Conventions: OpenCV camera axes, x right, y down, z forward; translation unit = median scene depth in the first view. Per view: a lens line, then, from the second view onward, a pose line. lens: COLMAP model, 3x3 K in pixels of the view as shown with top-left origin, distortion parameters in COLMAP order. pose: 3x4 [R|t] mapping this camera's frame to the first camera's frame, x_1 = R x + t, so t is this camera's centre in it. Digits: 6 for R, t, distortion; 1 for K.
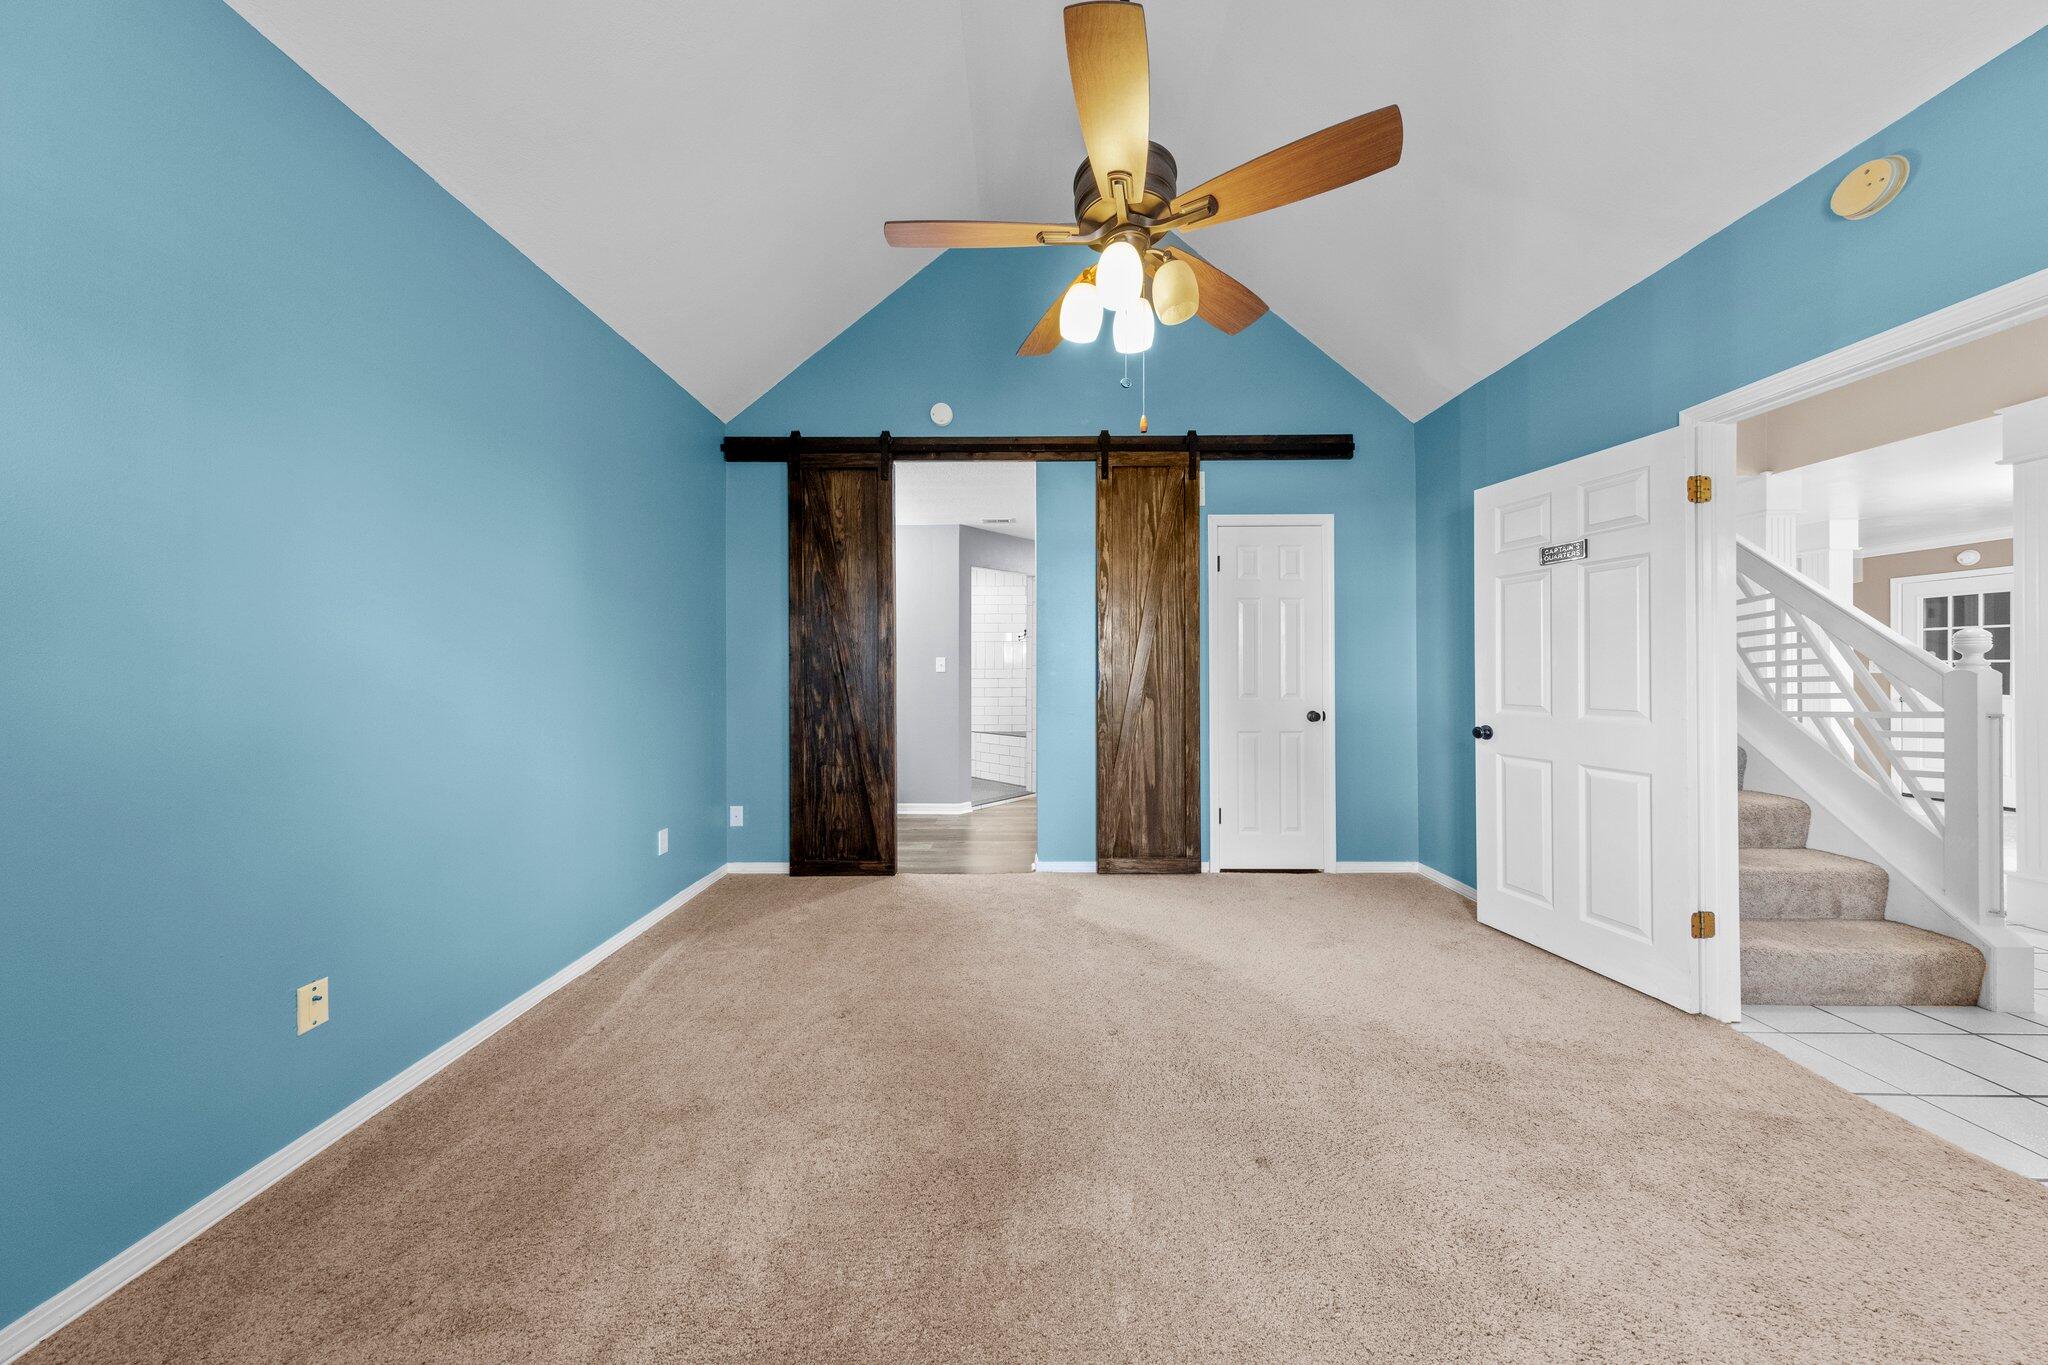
lens RADIAL K [[641.9, 0, 1027.5], [0, 641.9, 665.9], [0, 0, 1]] dist [-0.000002, -0.000018]
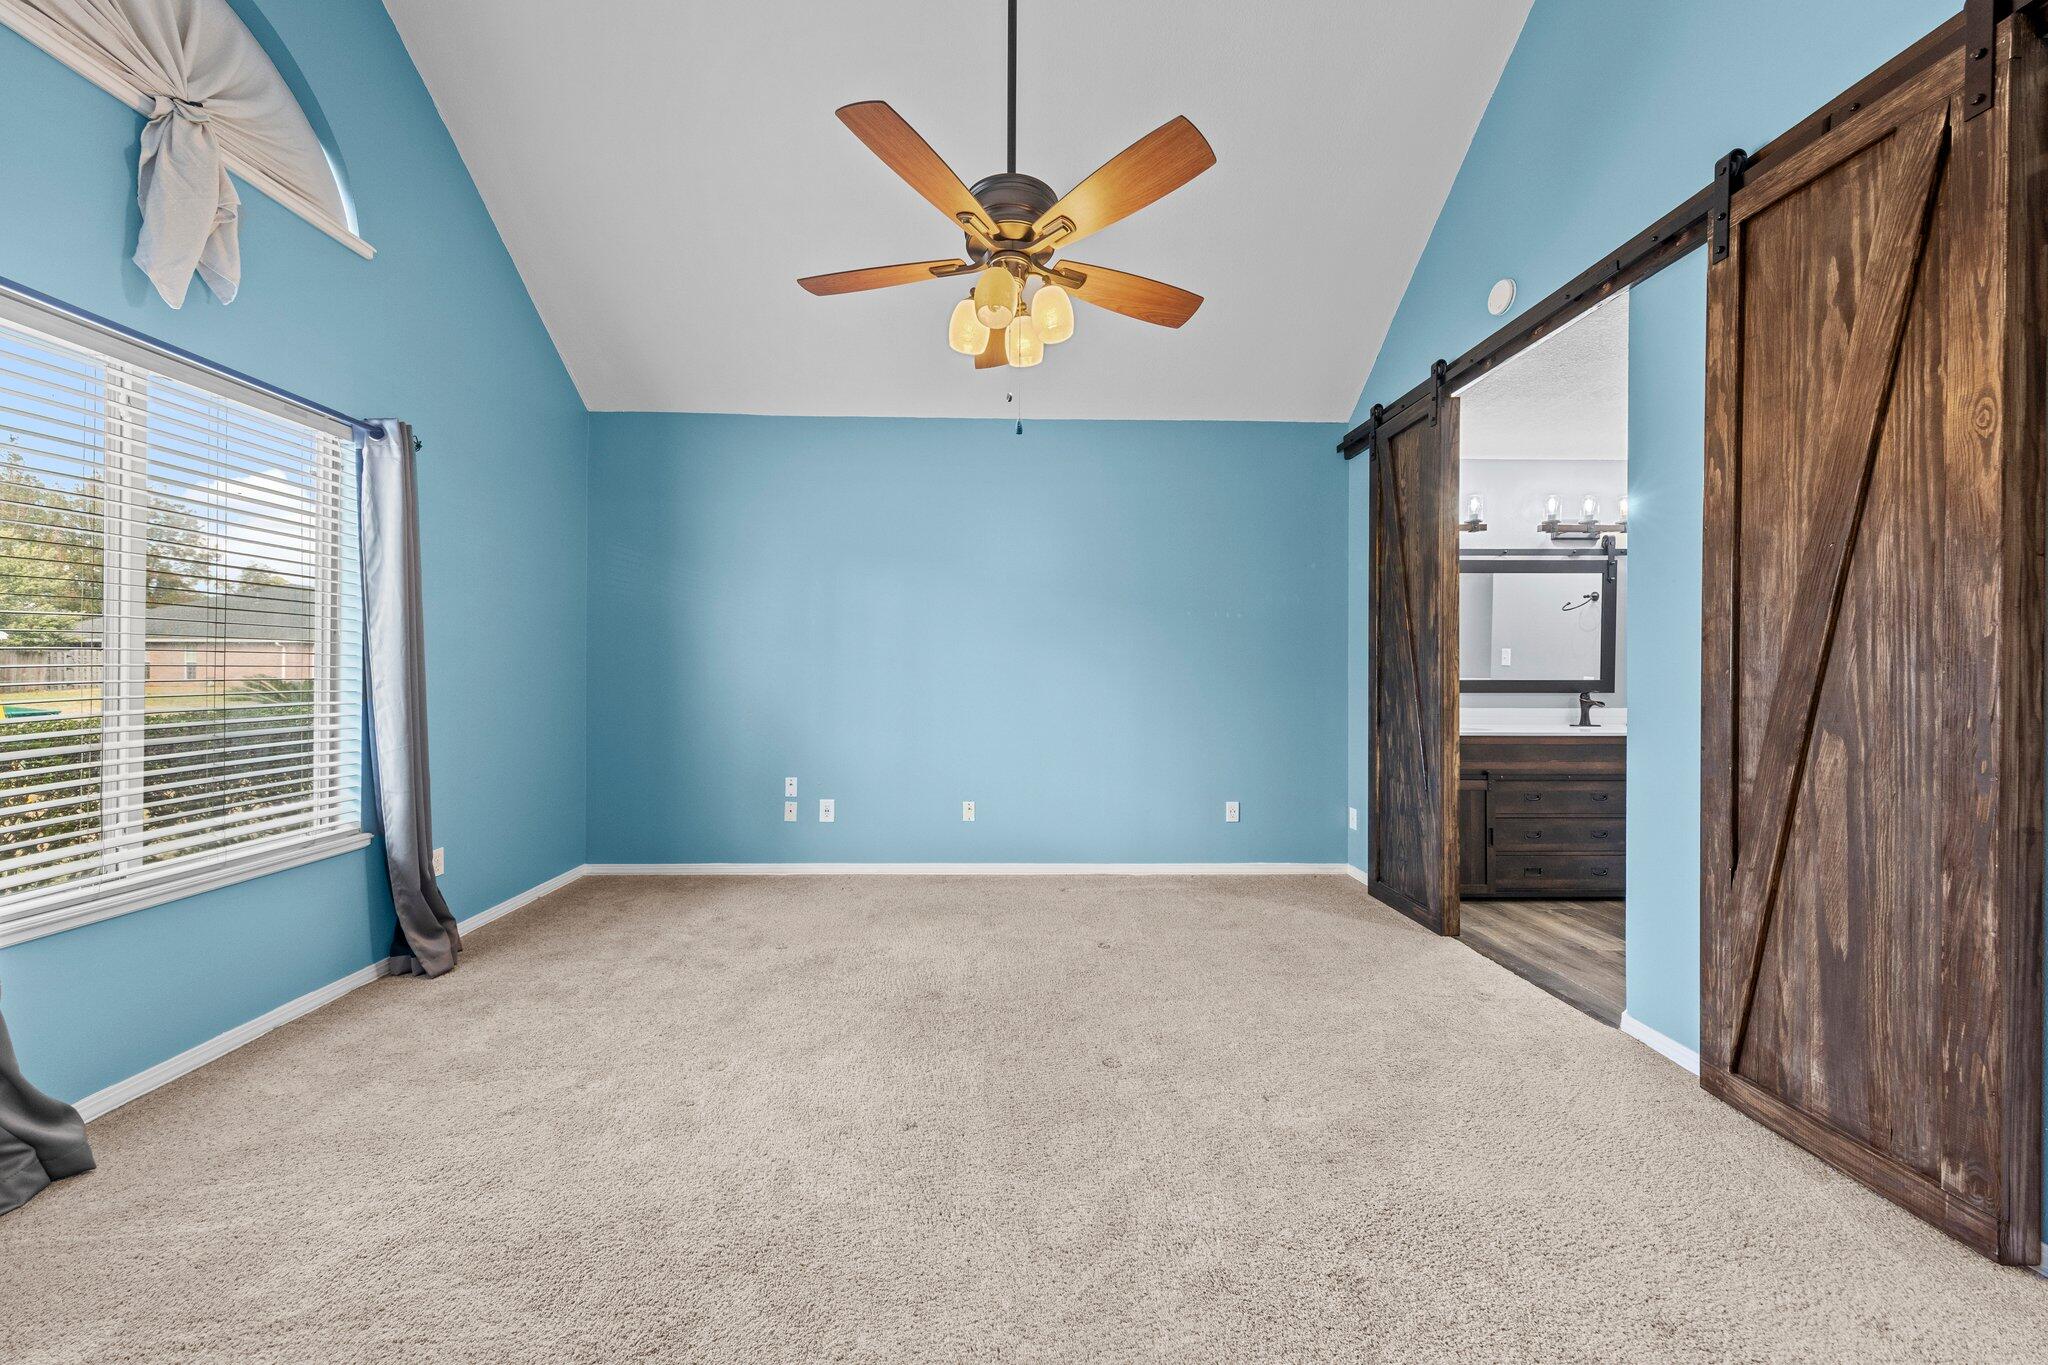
lens RADIAL K [[714.3, 0, 1022.7], [0, 714.3, 670.3], [0, 0, 1]] dist [0.013801, -0.000063]
pose [[0.032794, -0.002429, -0.999459, 0.644167], [0.003557, 0.999991, -0.002314, 0.008566], [0.999456, -0.003479, 0.032803, 0.475410]]
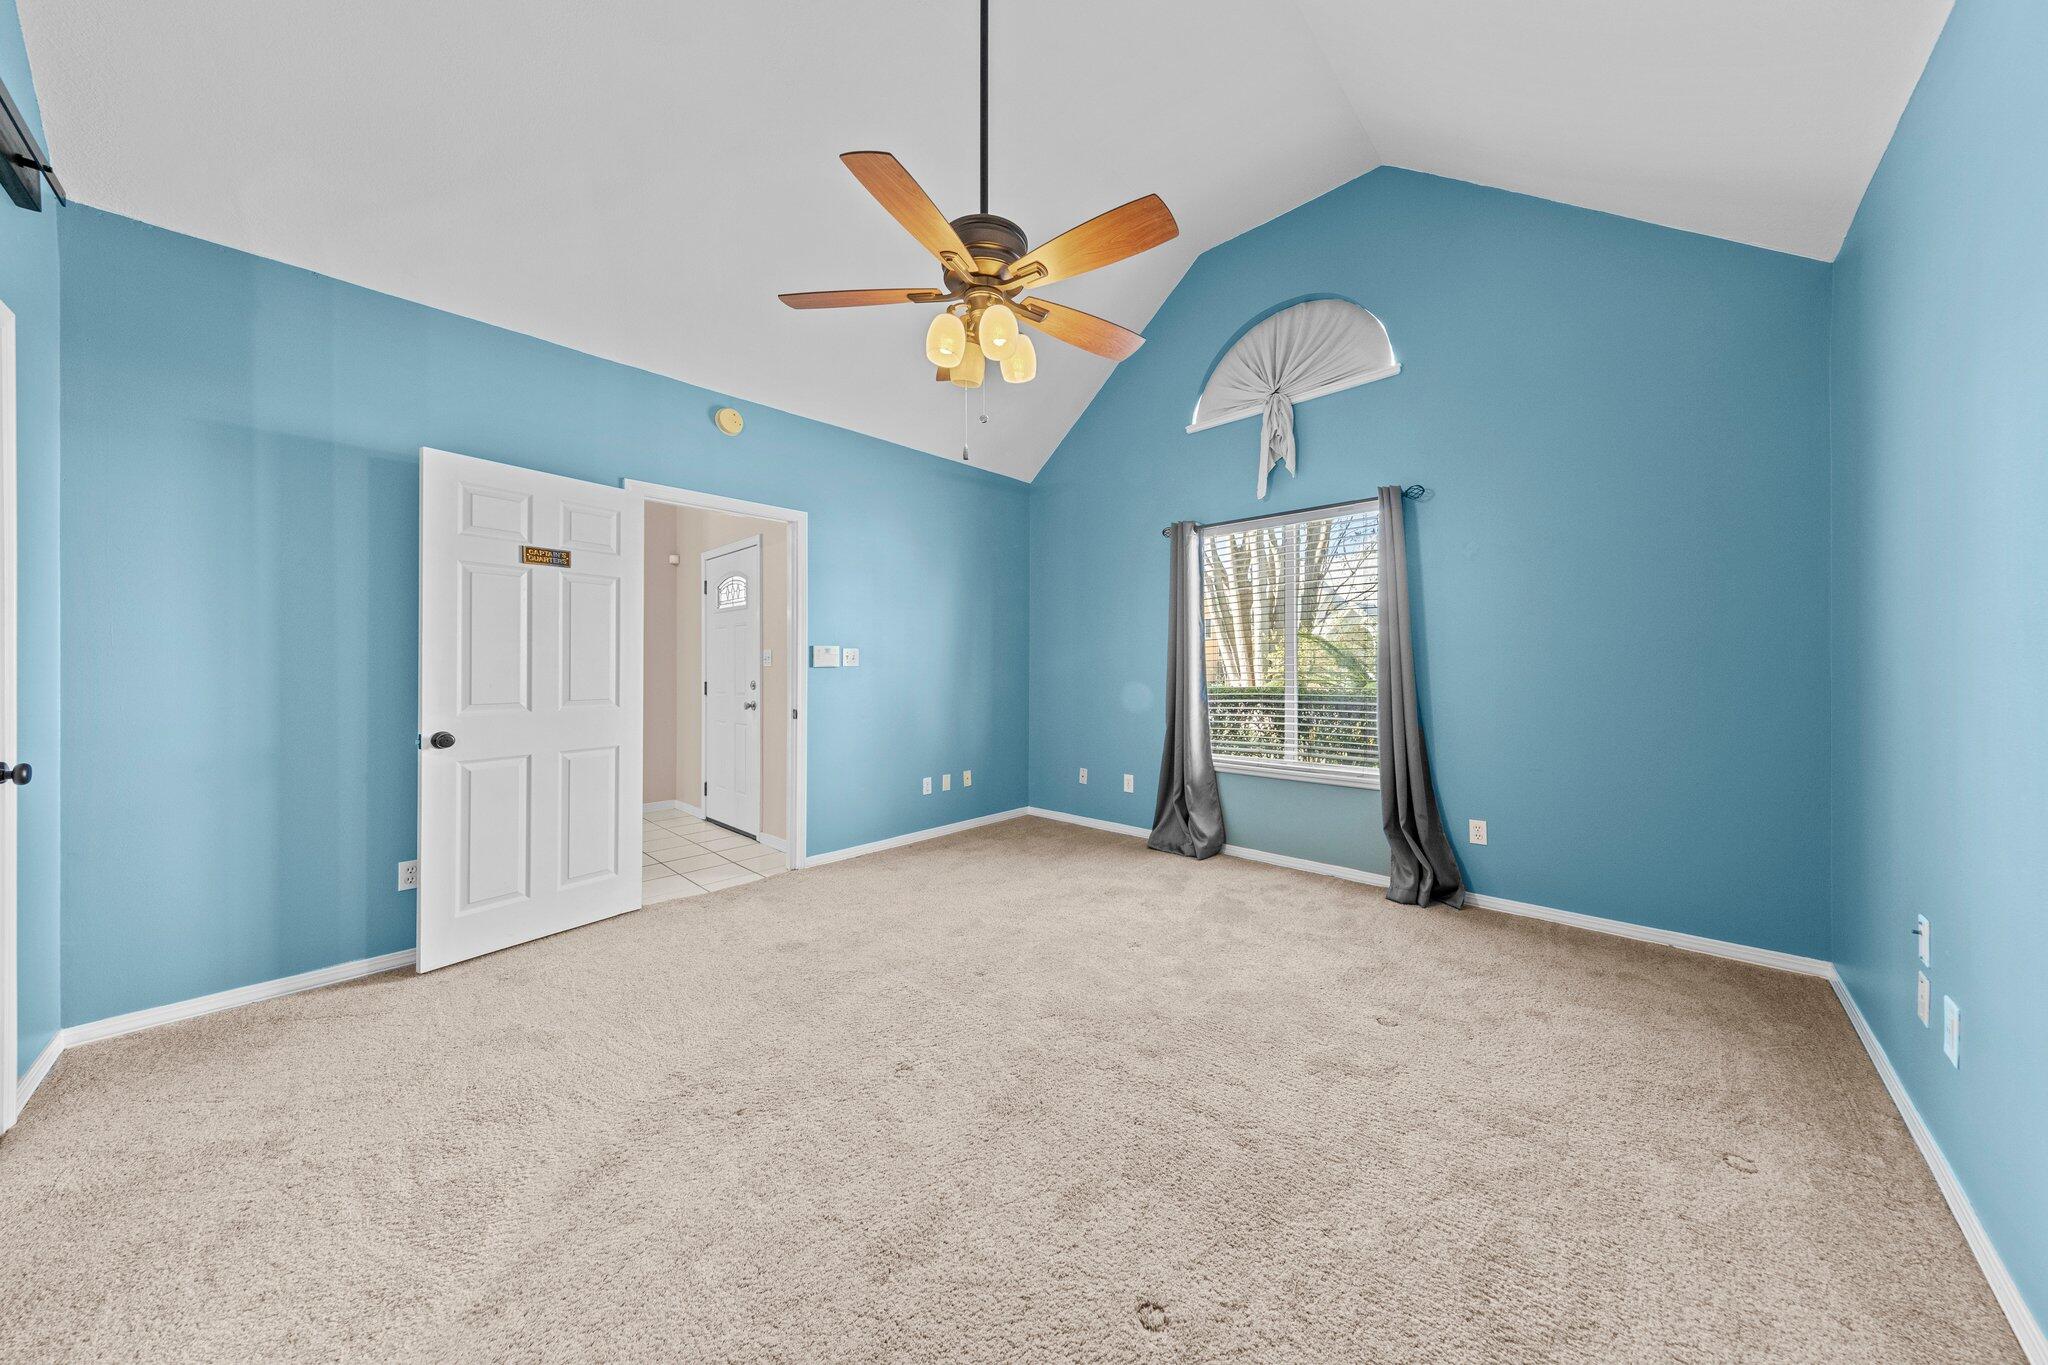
lens RADIAL K [[641.9, 0, 1027.5], [0, 641.9, 665.9], [0, 0, 1]] dist [-0.000002, -0.000018]
pose [[-0.724112, 0.003037, 0.689676, -0.338273], [-0.002125, 0.999976, -0.006634, 0.007748], [-0.689679, -0.006269, -0.724088, 0.862355]]
